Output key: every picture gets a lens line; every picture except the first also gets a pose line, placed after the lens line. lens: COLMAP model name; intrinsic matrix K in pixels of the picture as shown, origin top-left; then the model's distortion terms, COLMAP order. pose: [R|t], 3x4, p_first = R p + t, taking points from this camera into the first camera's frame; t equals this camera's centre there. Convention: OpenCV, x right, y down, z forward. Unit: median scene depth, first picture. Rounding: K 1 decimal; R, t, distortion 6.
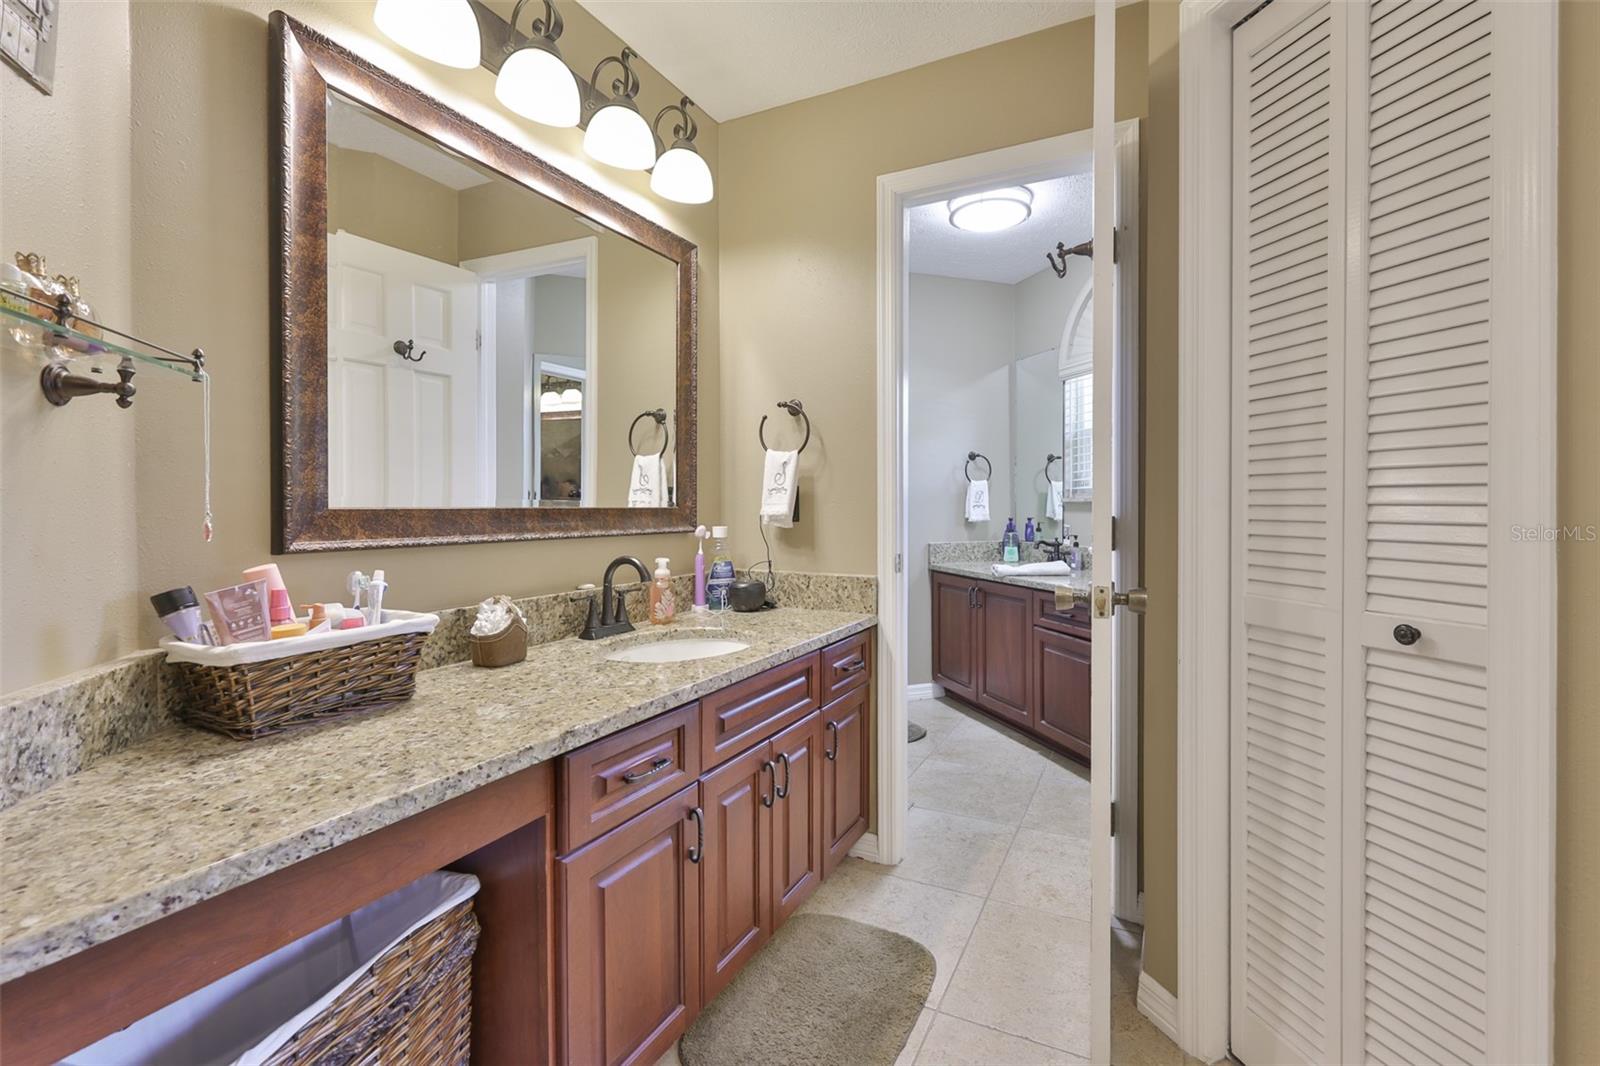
lens RADIAL K [[649.7, 0, 841.0], [0, 649.7, 508.6], [0, 0, 1]] dist [0.000095, -0.000026]
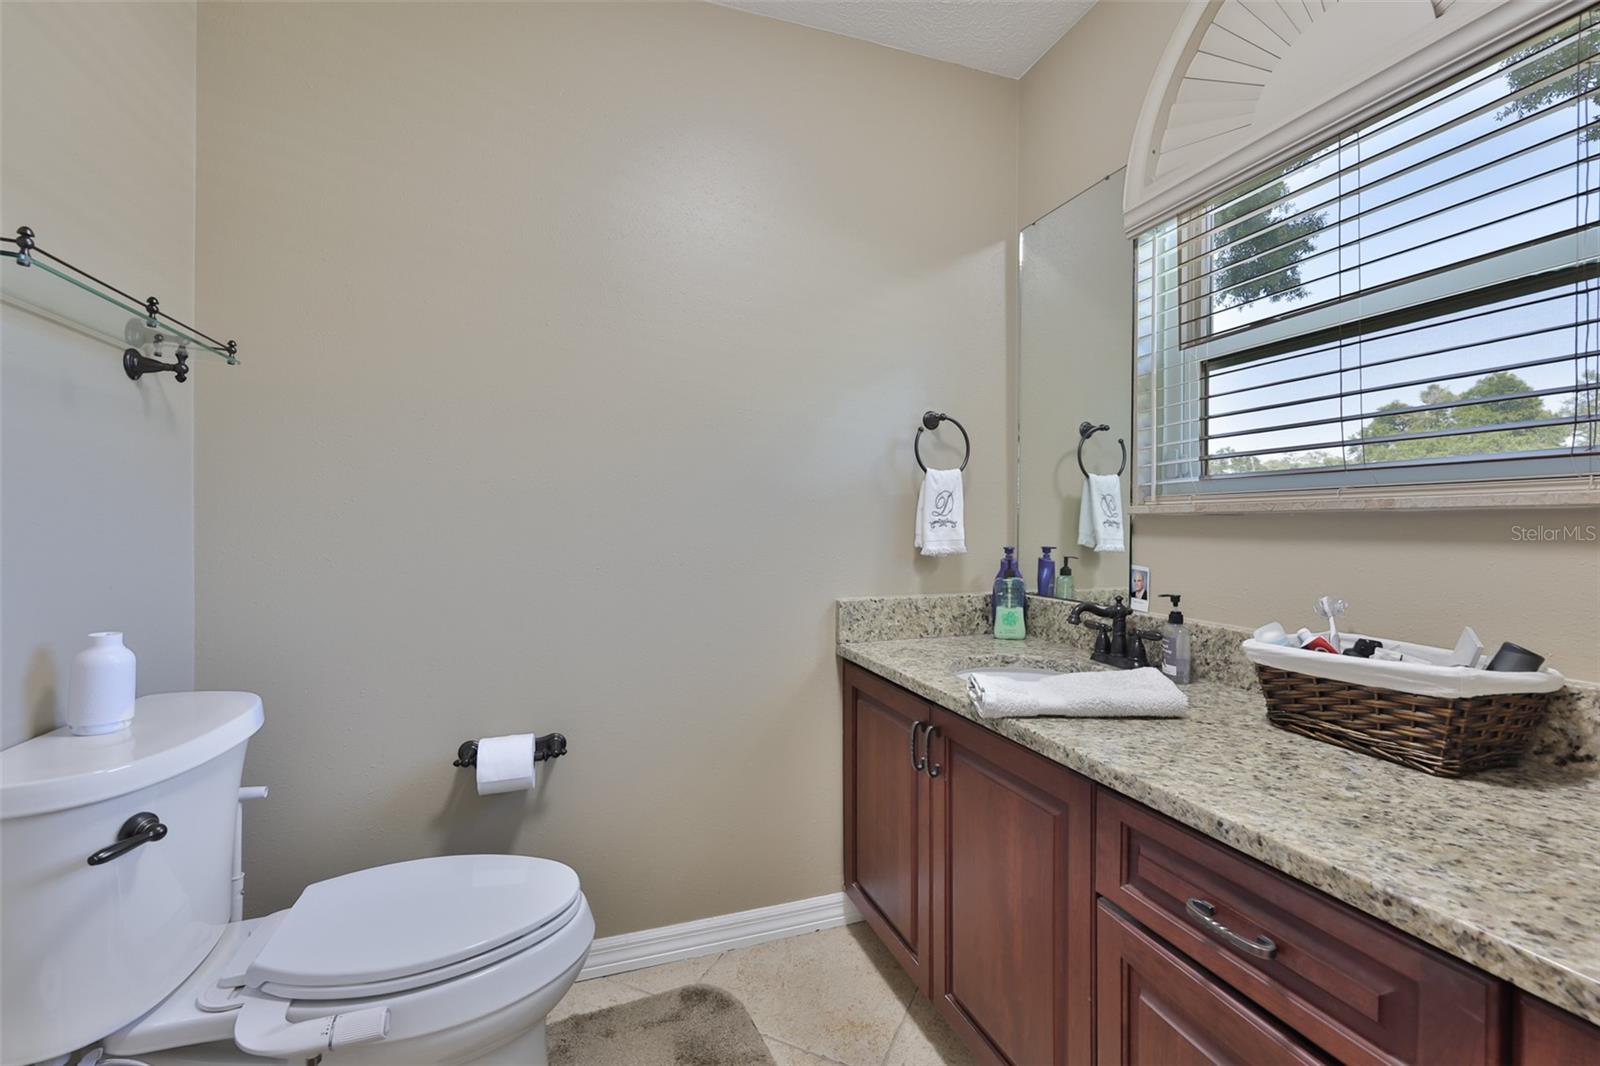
lens RADIAL K [[690.8, 0, 808.5], [0, 690.8, 524.1], [0, 0, 1]] dist [0.000367, -0.000045]
pose [[0.999955, 0.005522, -0.007764, 0.116781], [-0.005556, 0.999975, -0.004347, -0.000256], [0.007739, 0.004390, 0.999960, 0.489514]]
